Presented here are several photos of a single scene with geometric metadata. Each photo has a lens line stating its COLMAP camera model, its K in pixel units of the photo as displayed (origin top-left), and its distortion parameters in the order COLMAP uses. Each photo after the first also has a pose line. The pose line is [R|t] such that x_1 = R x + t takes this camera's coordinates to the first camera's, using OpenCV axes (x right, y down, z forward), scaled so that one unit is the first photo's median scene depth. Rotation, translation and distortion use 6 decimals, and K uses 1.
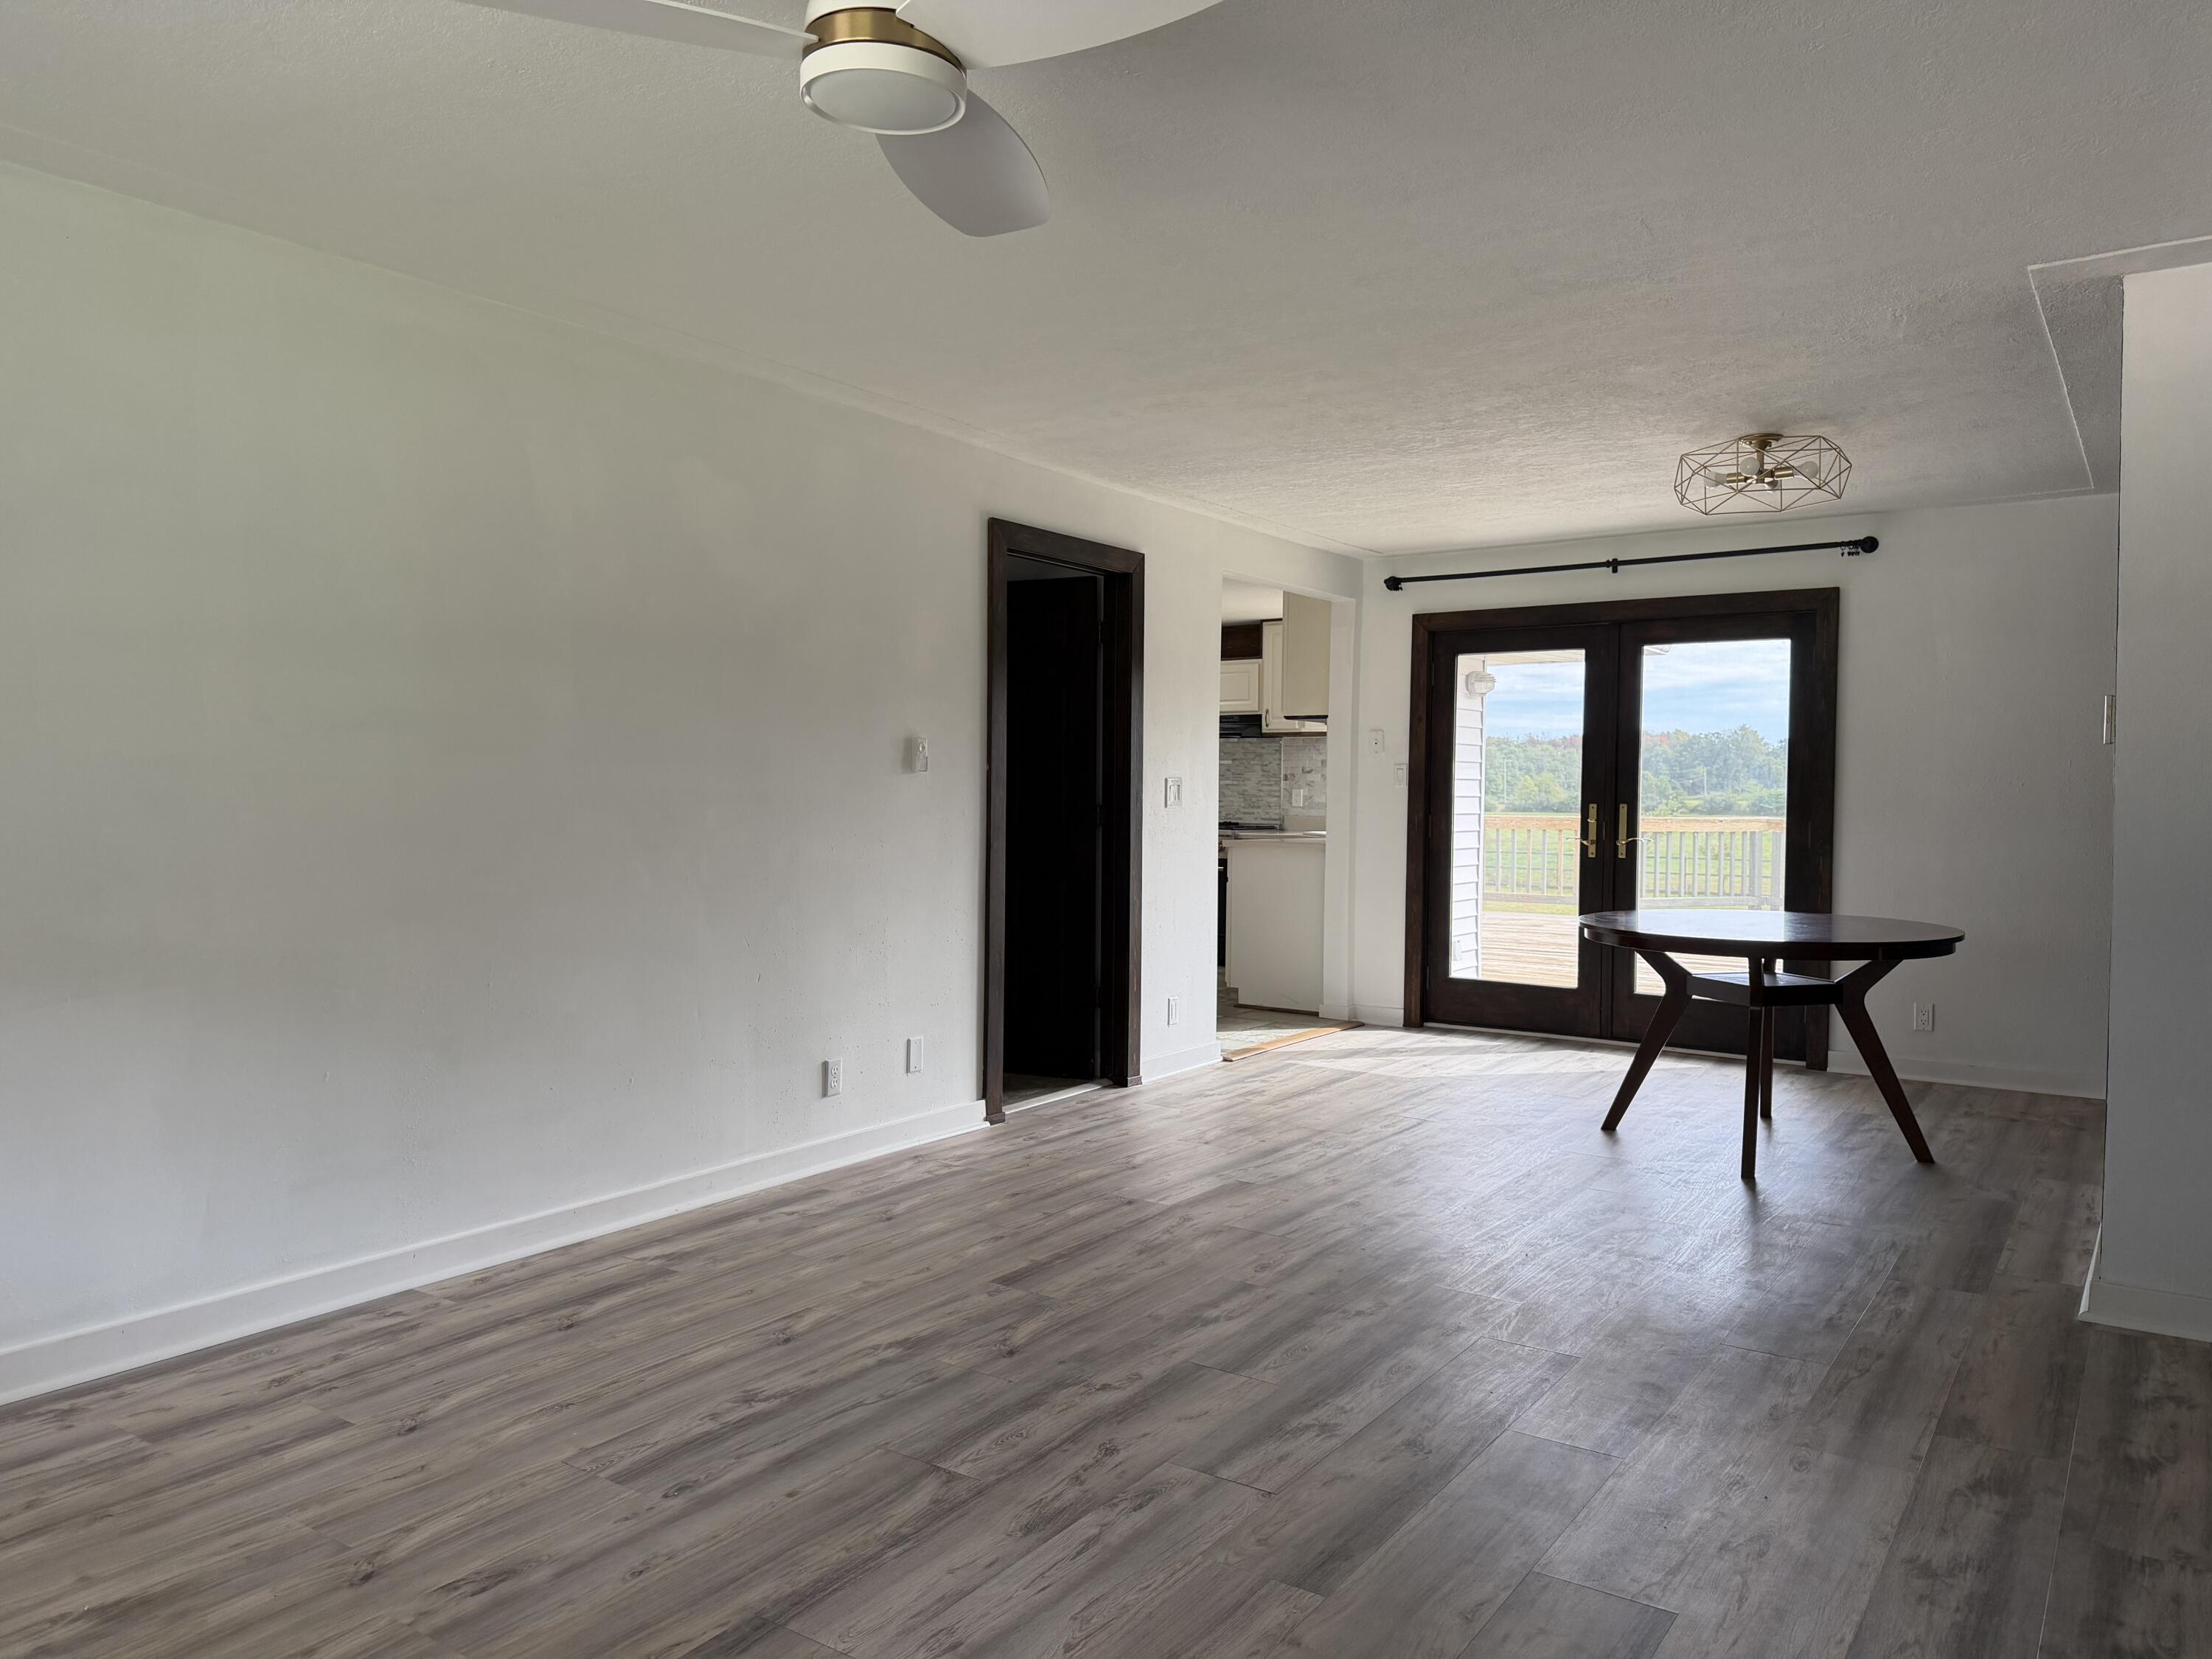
lens RADIAL K [[1560.6, 0, 1106.0], [0, 1560.6, 829.5], [0, 0, 1]] dist [0.049717, -0.063337]
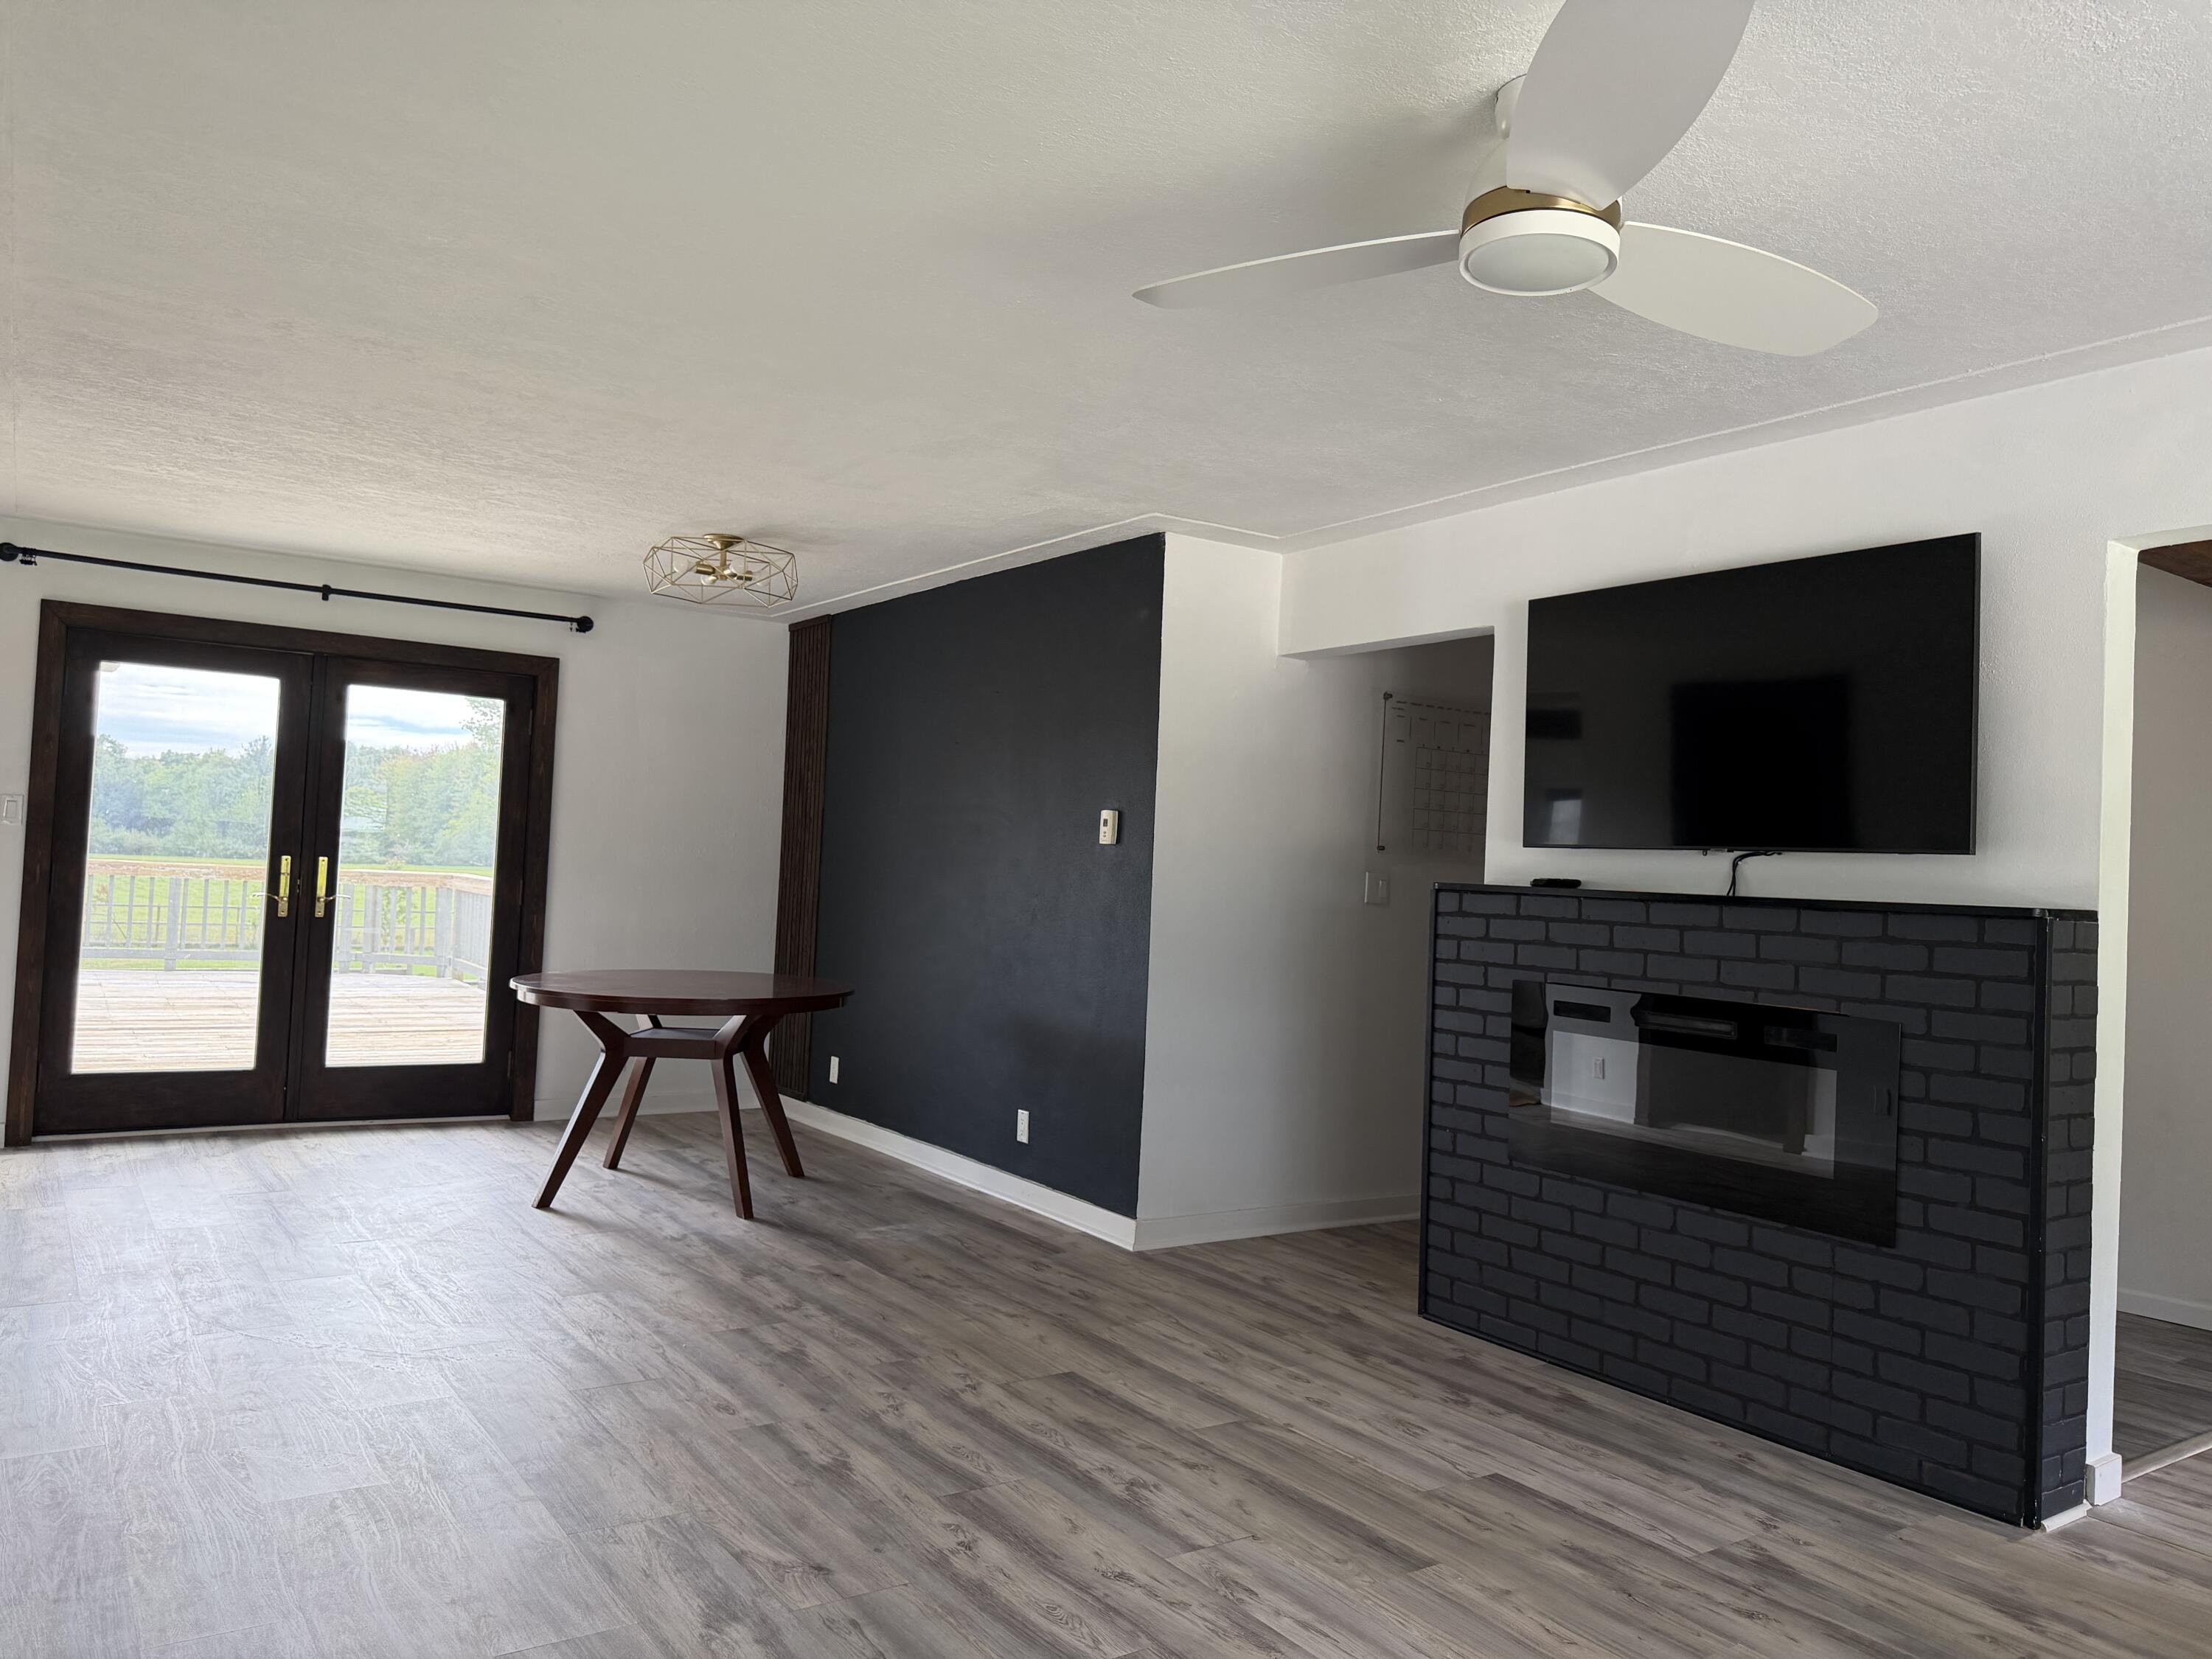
lens RADIAL K [[1575.0, 0, 1106.0], [0, 1575.0, 829.5], [0, 0, 1]] dist [0.005639, 0.004602]
pose [[0.348076, 0.035001, 0.936813, -0.463250], [-0.020115, 0.999352, -0.029863, -0.017944], [-0.937250, -0.008449, 0.348555, 0.336097]]
